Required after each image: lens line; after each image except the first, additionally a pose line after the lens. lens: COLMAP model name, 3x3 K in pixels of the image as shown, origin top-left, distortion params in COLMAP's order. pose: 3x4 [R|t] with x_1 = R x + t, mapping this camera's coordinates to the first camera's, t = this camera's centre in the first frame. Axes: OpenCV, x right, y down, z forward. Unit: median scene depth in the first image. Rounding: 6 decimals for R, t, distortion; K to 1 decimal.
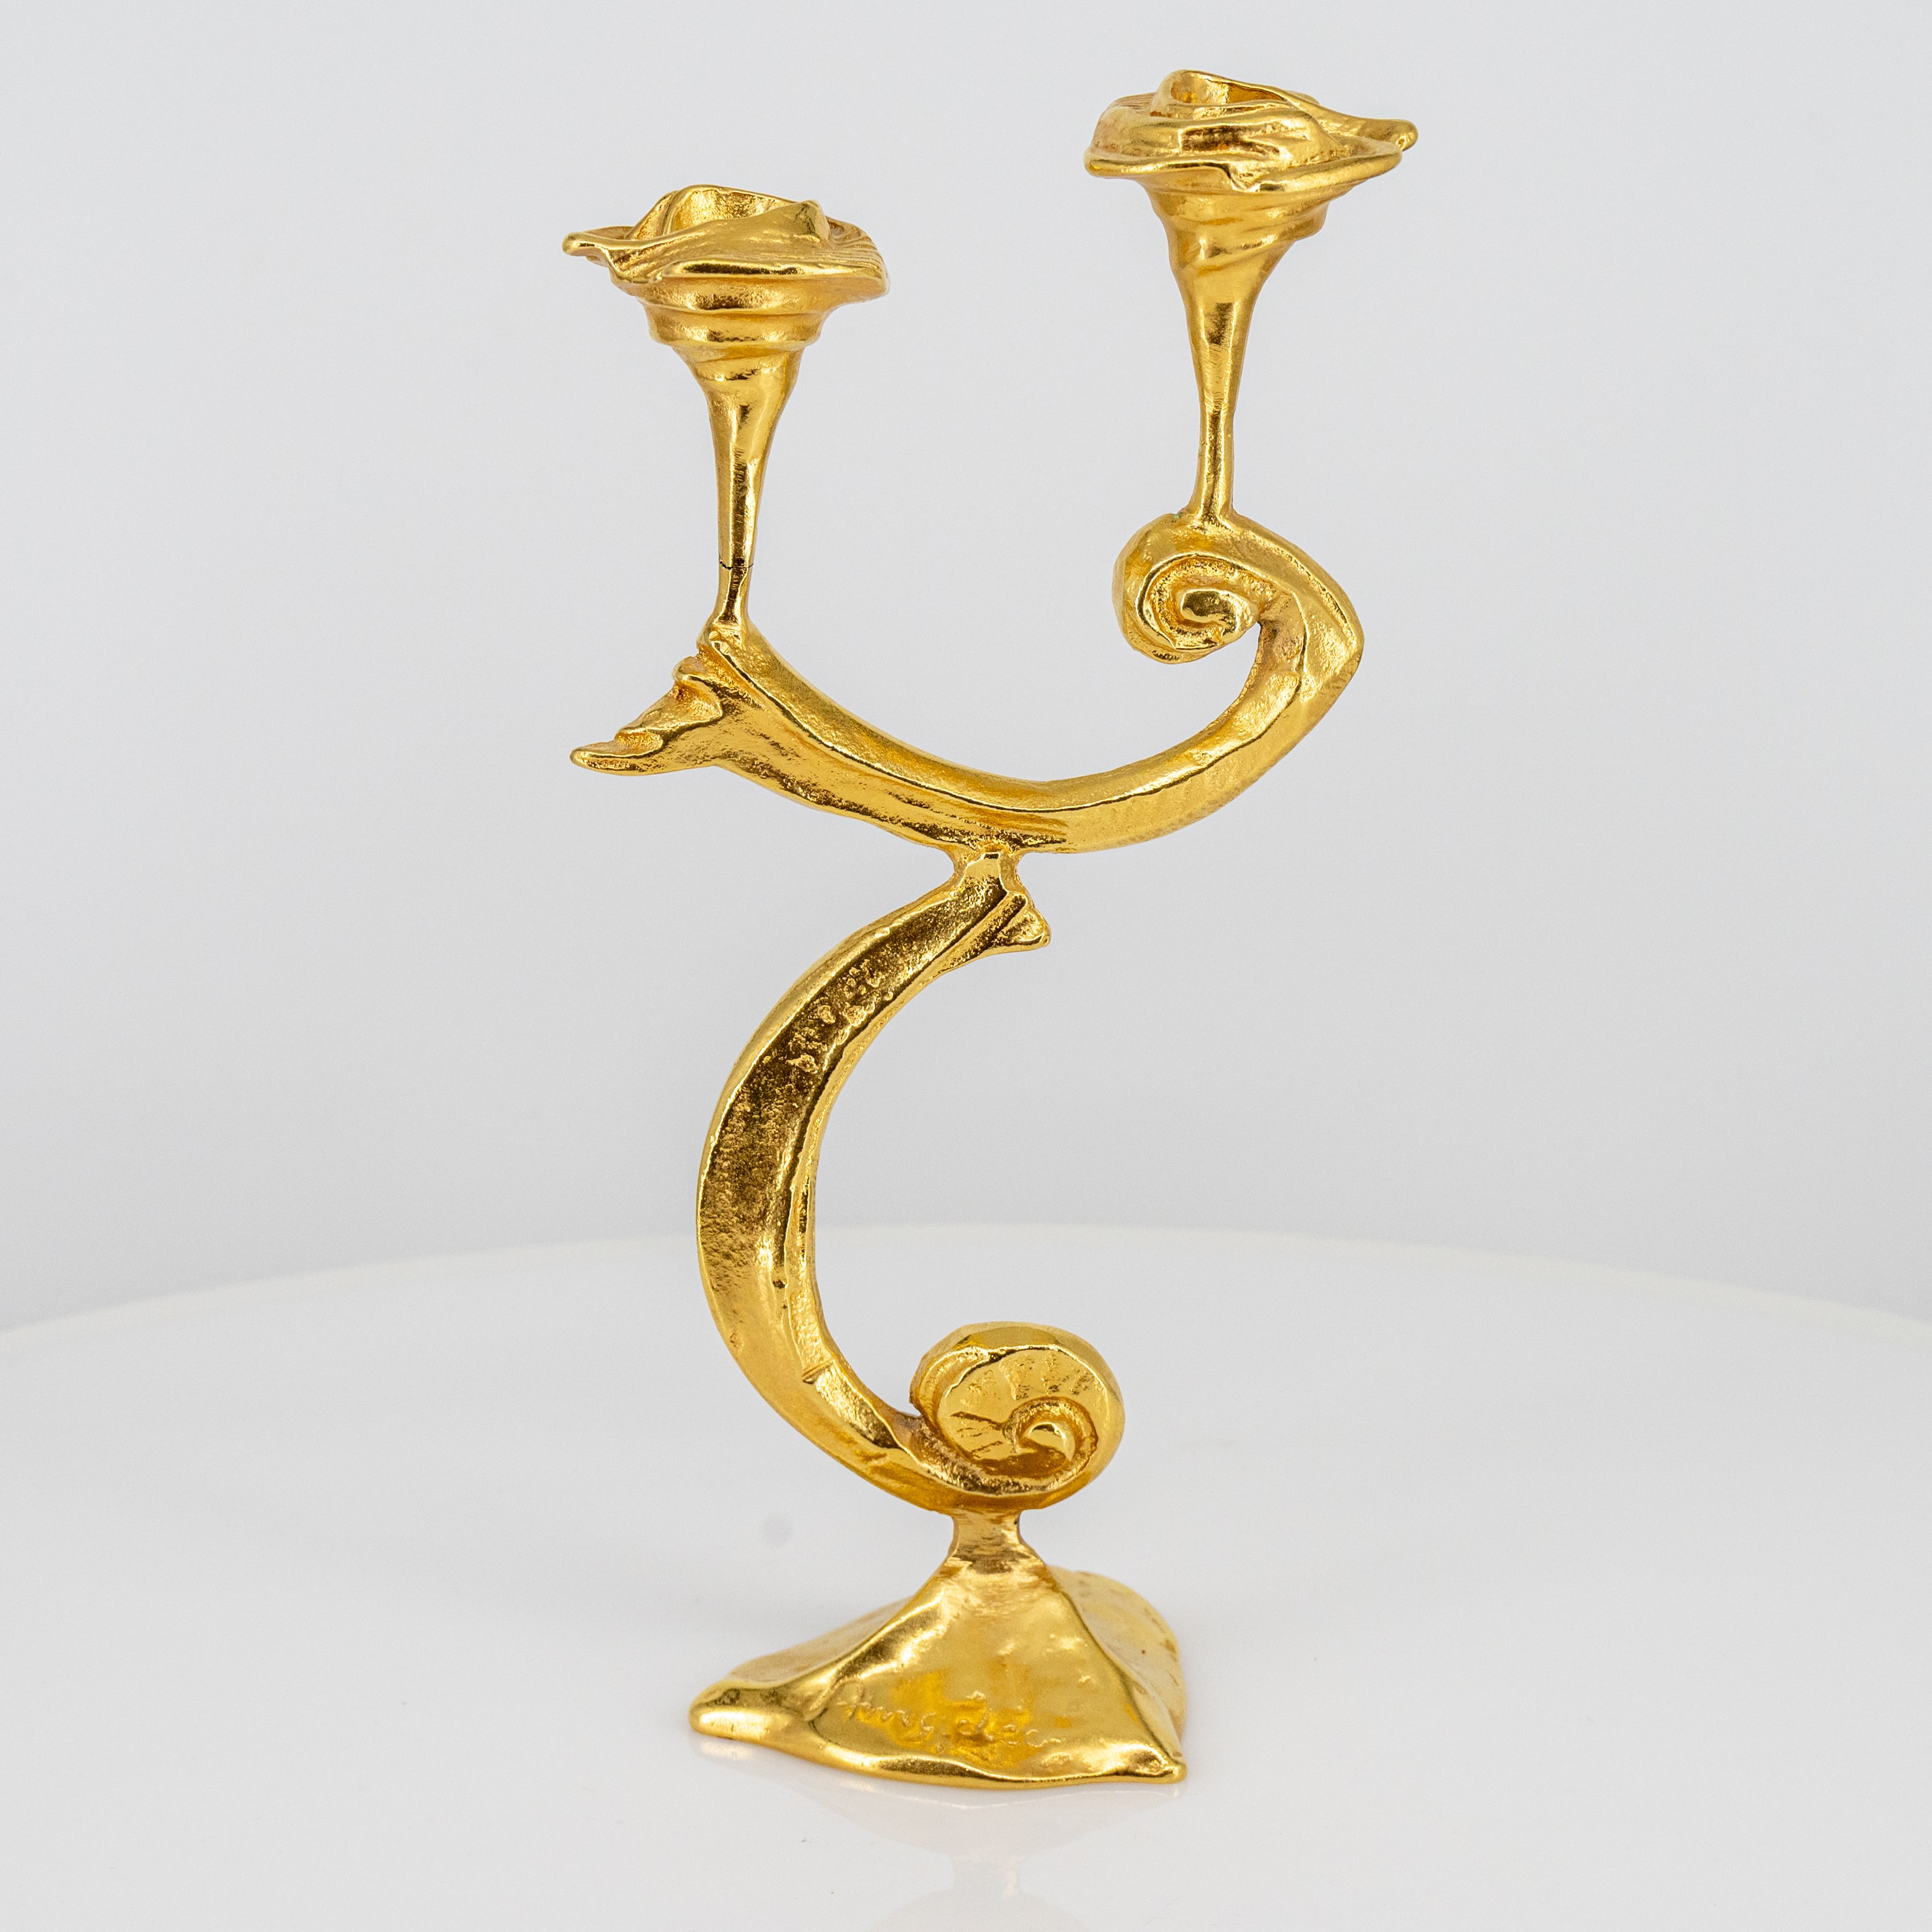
lens RADIAL K [[7332.6, 0, 957.2], [0, 7332.6, 959.2], [0, 0, 1]] dist [-0.077586, 0.000000]
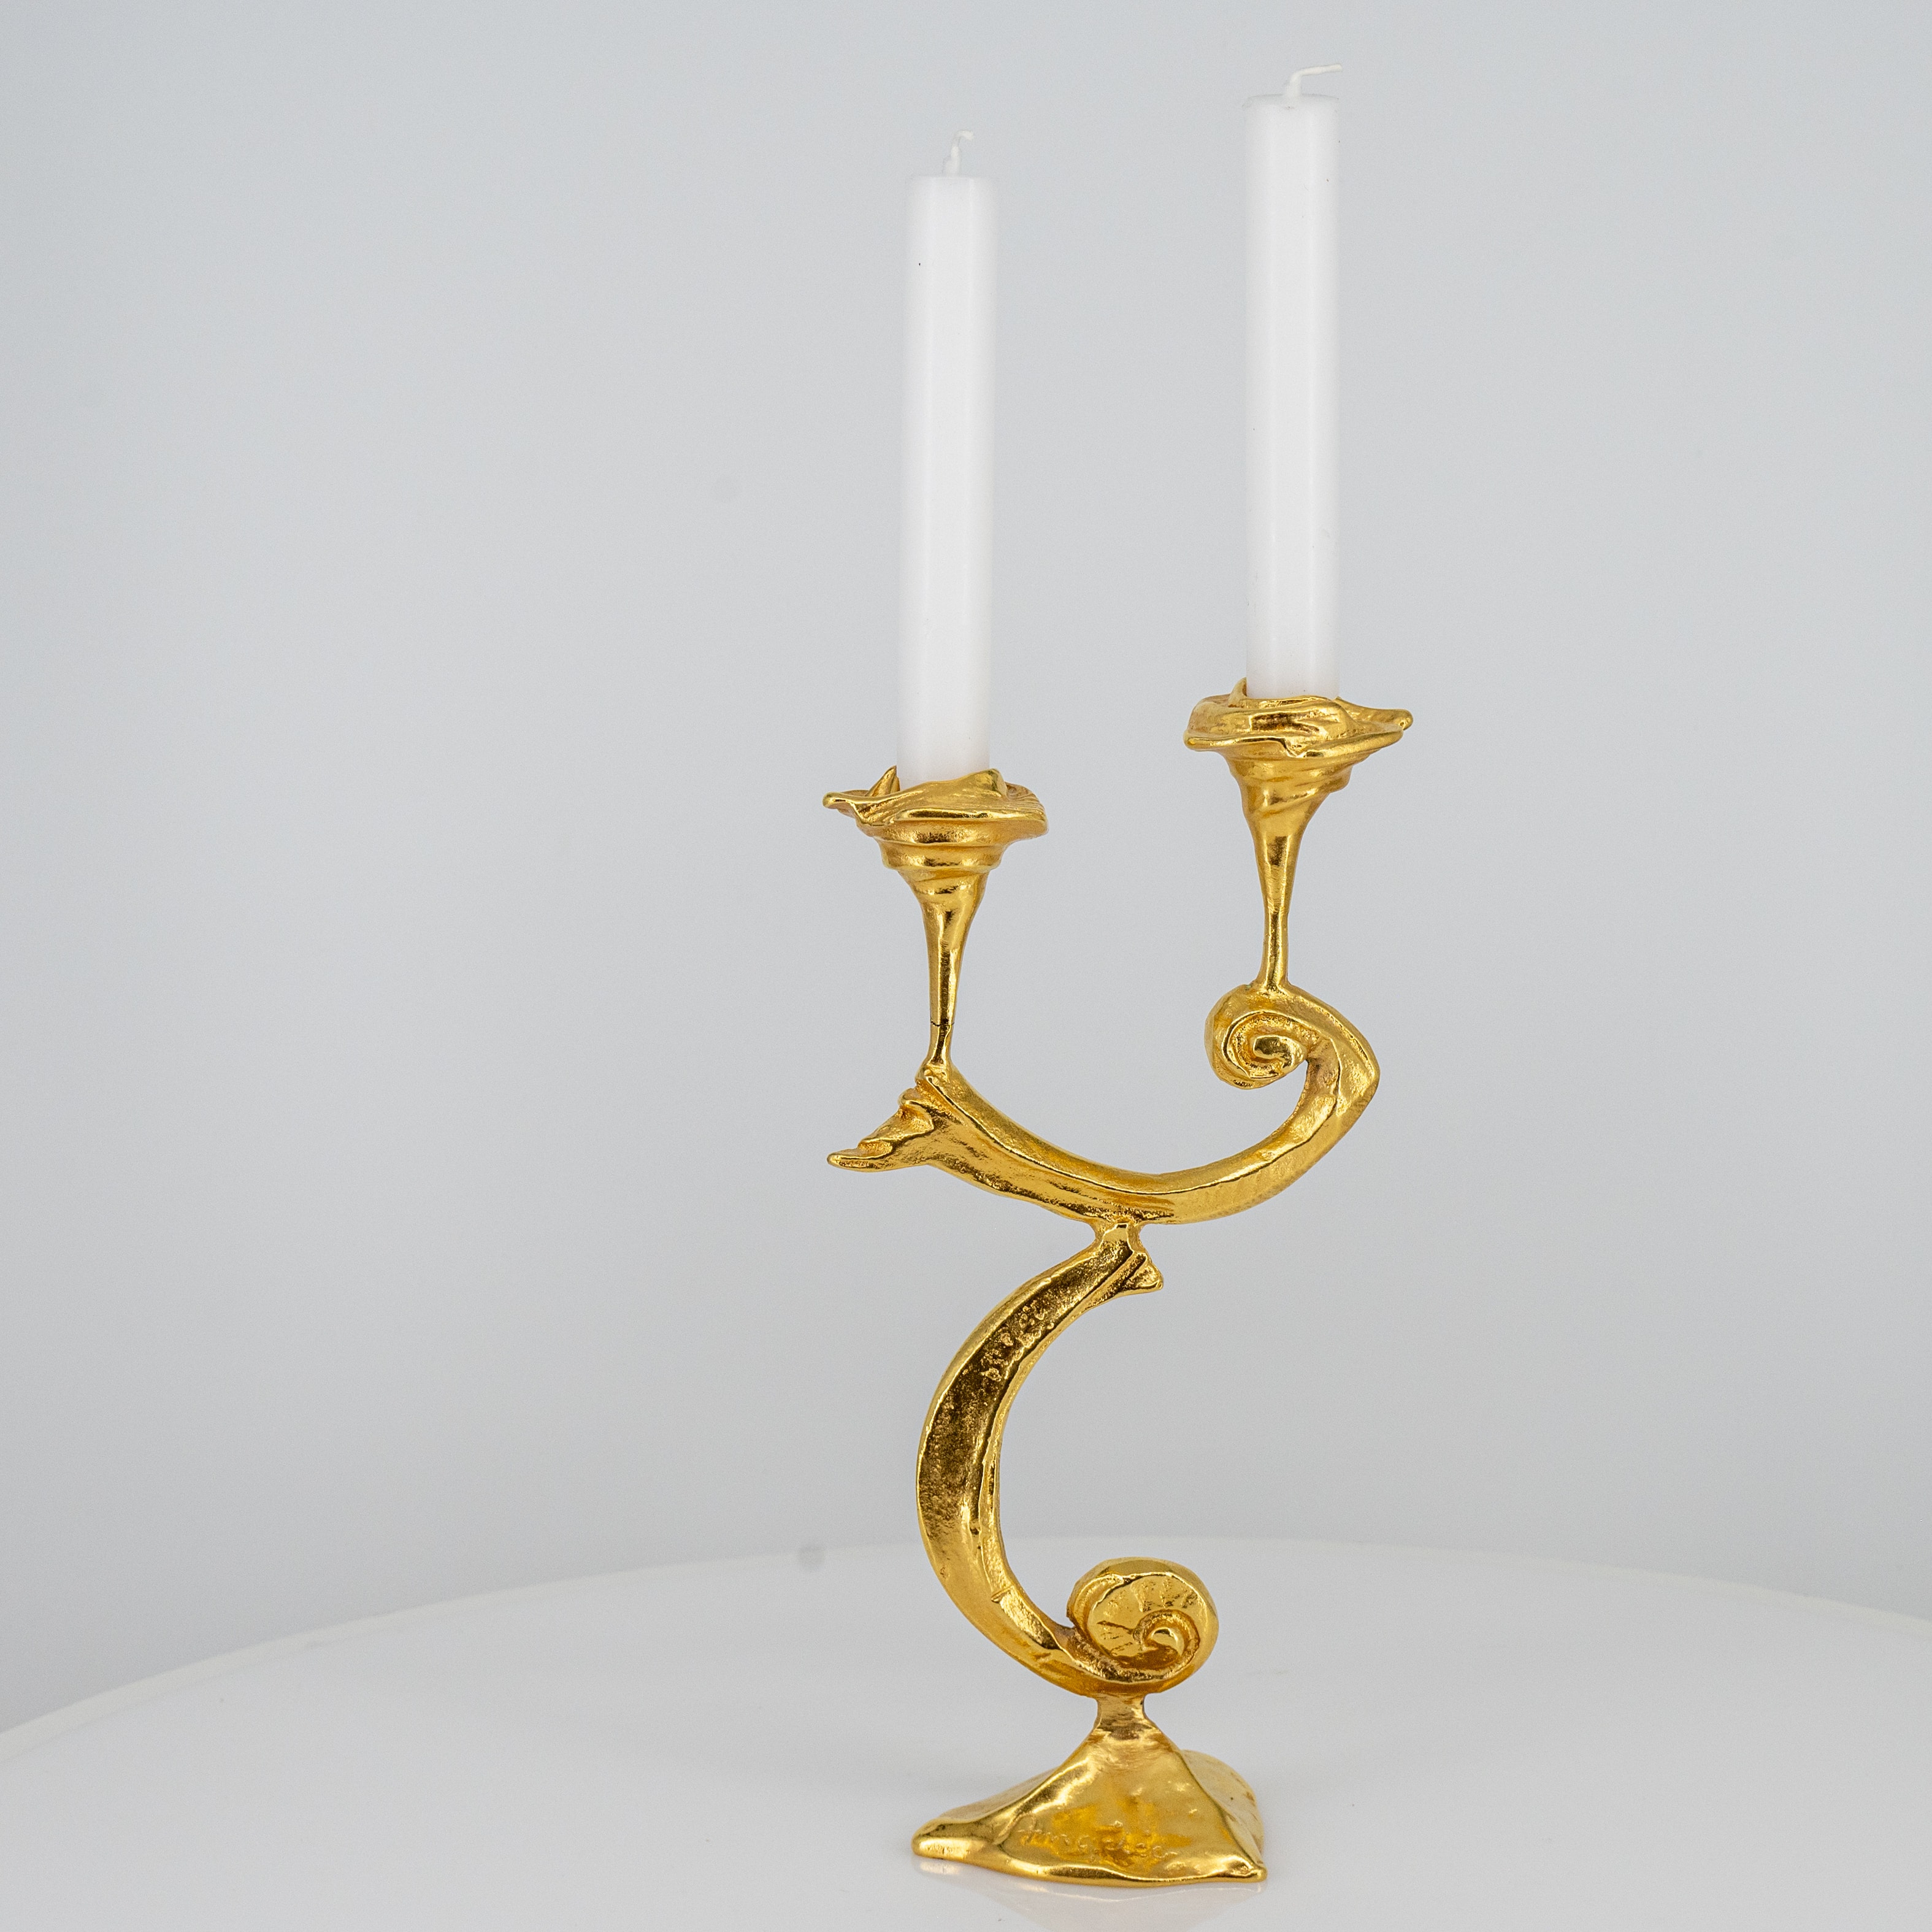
lens RADIAL K [[6427.9, 0, 970.3], [0, 6427.9, 975.0], [0, 0, 1]] dist [-0.090391, 0.000000]
pose [[0.999917, -0.010950, 0.006828, -0.032910], [0.011528, 0.995751, -0.091365, 0.051312], [-0.005798, 0.091436, 0.995794, -0.251507]]
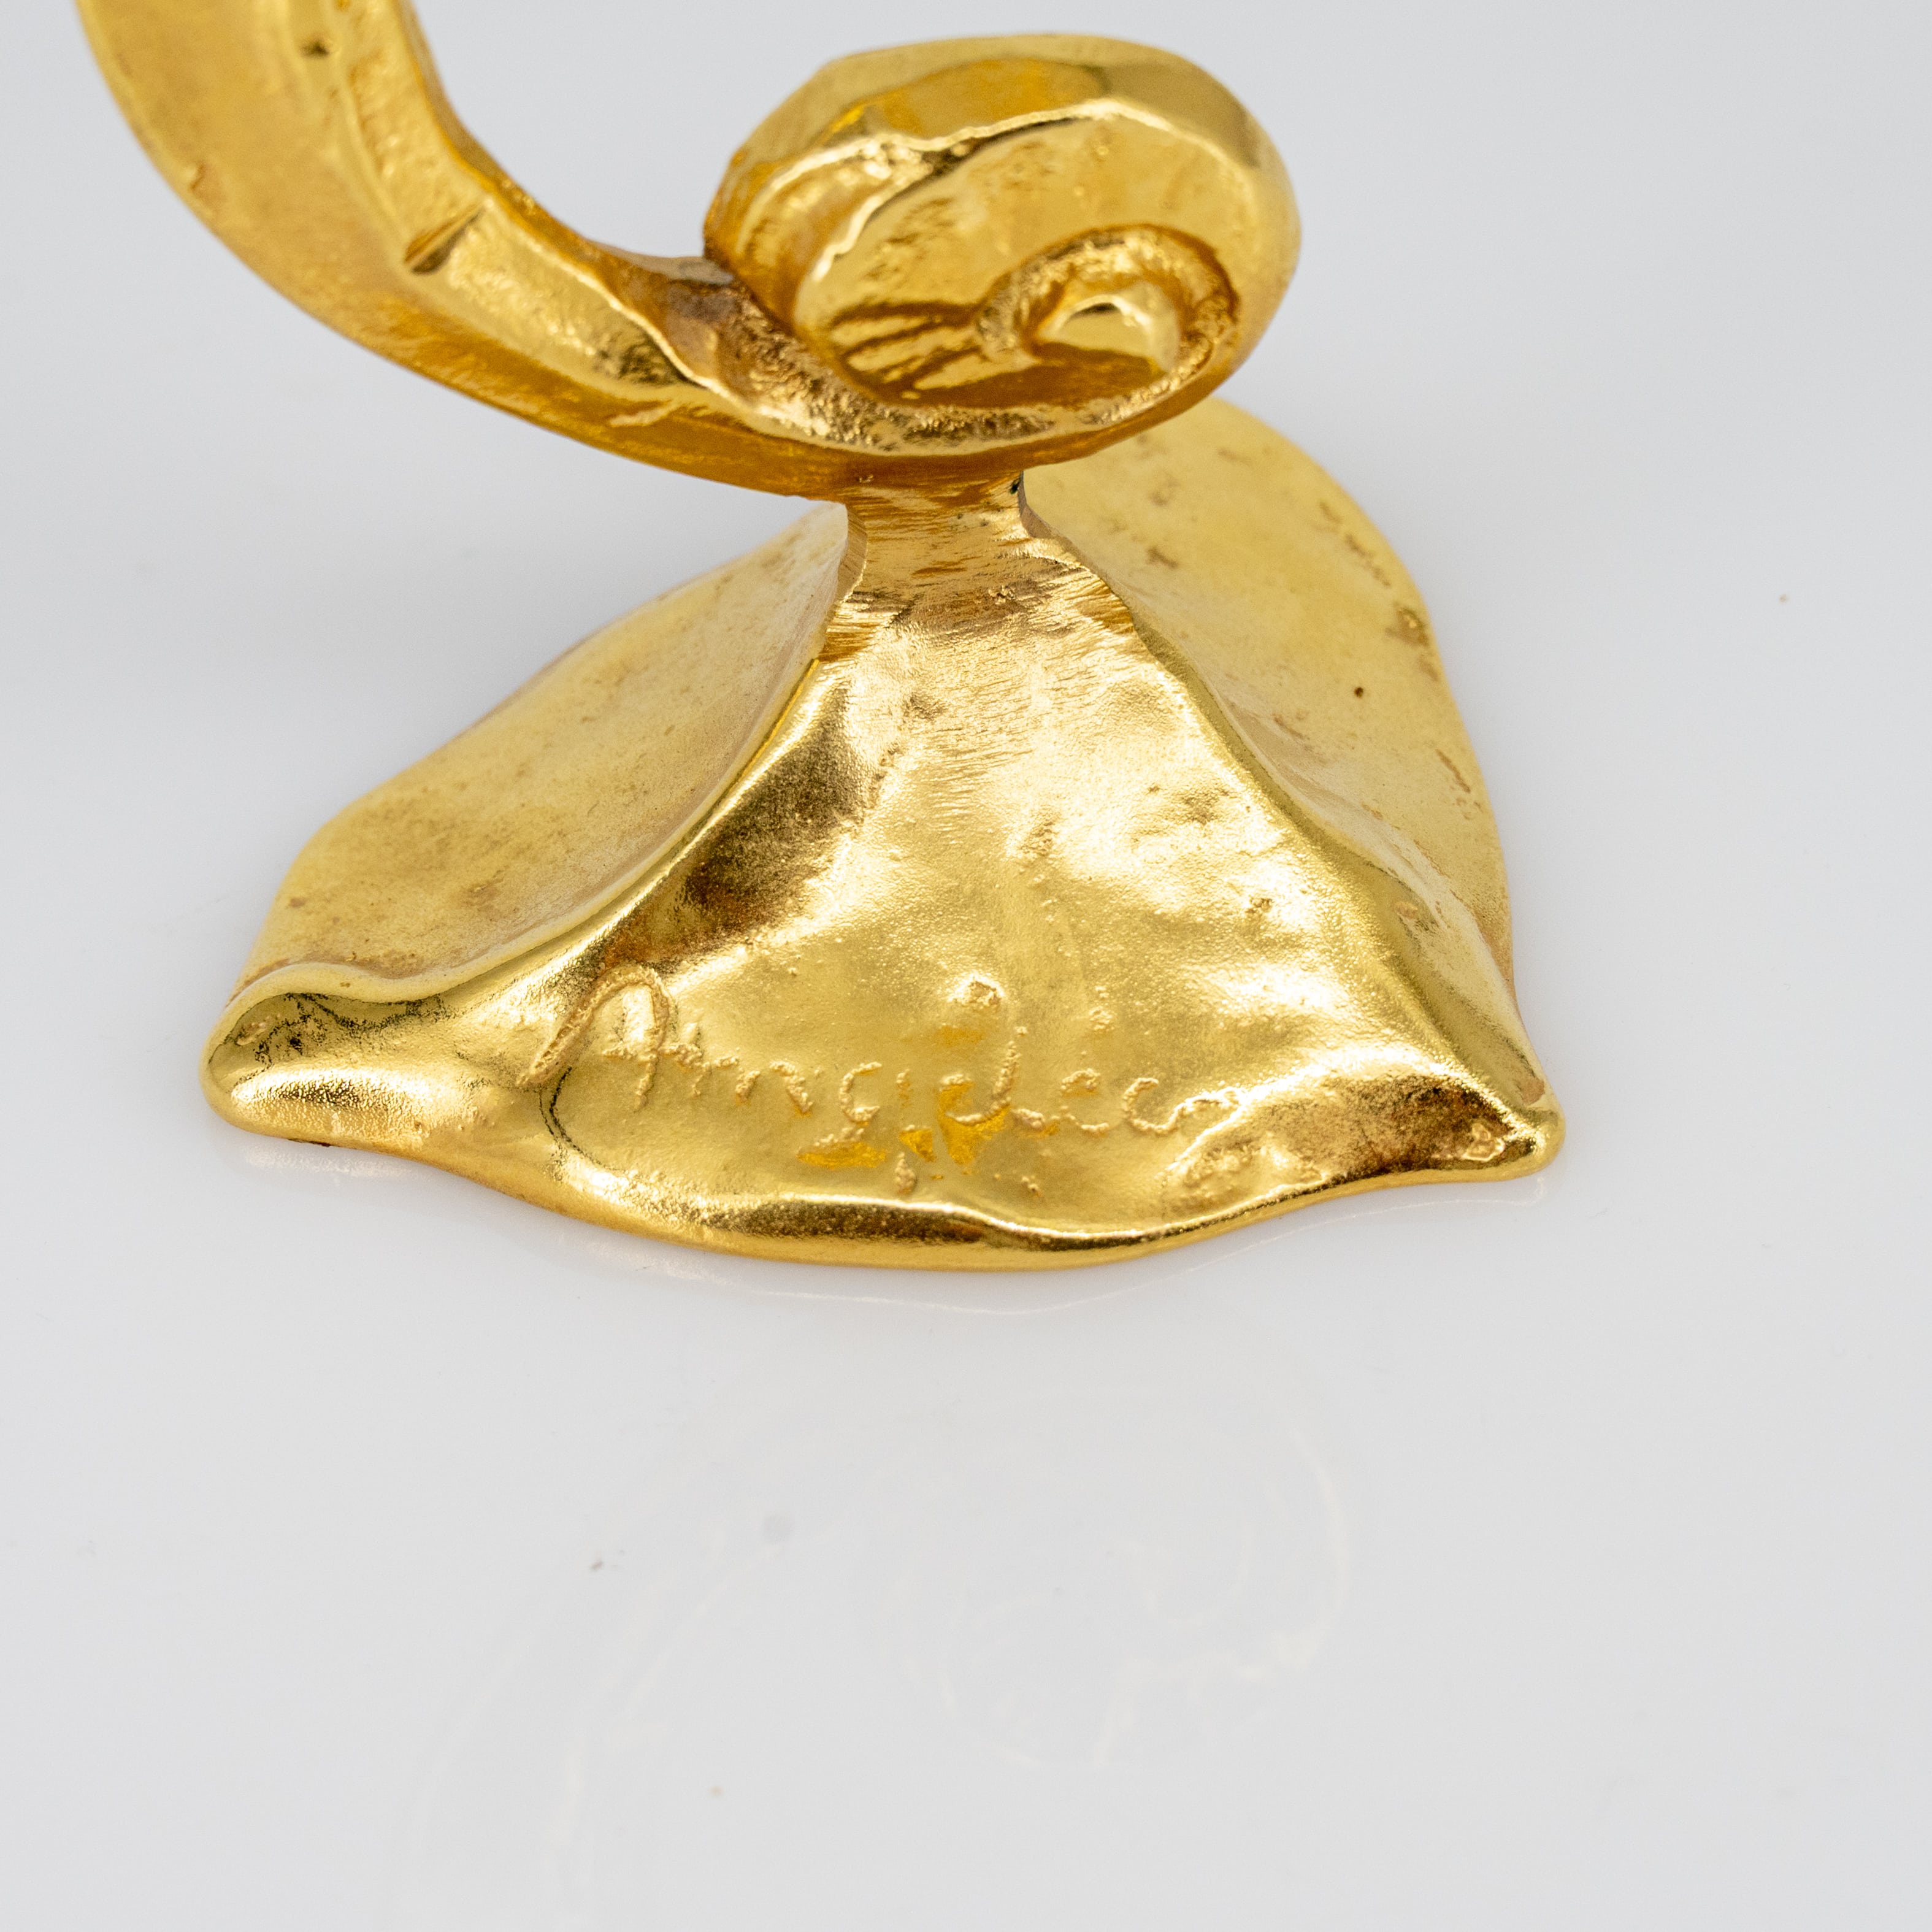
lens RADIAL K [[9873.6, 0, 966.2], [0, 9873.6, 964.8], [0, 0, 1]] dist [-0.040806, 0.000000]
pose [[0.989364, -0.135765, 0.052211, -0.024376], [0.104562, 0.913332, 0.393563, -0.100049], [-0.101118, -0.383918, 0.917814, 0.551436]]
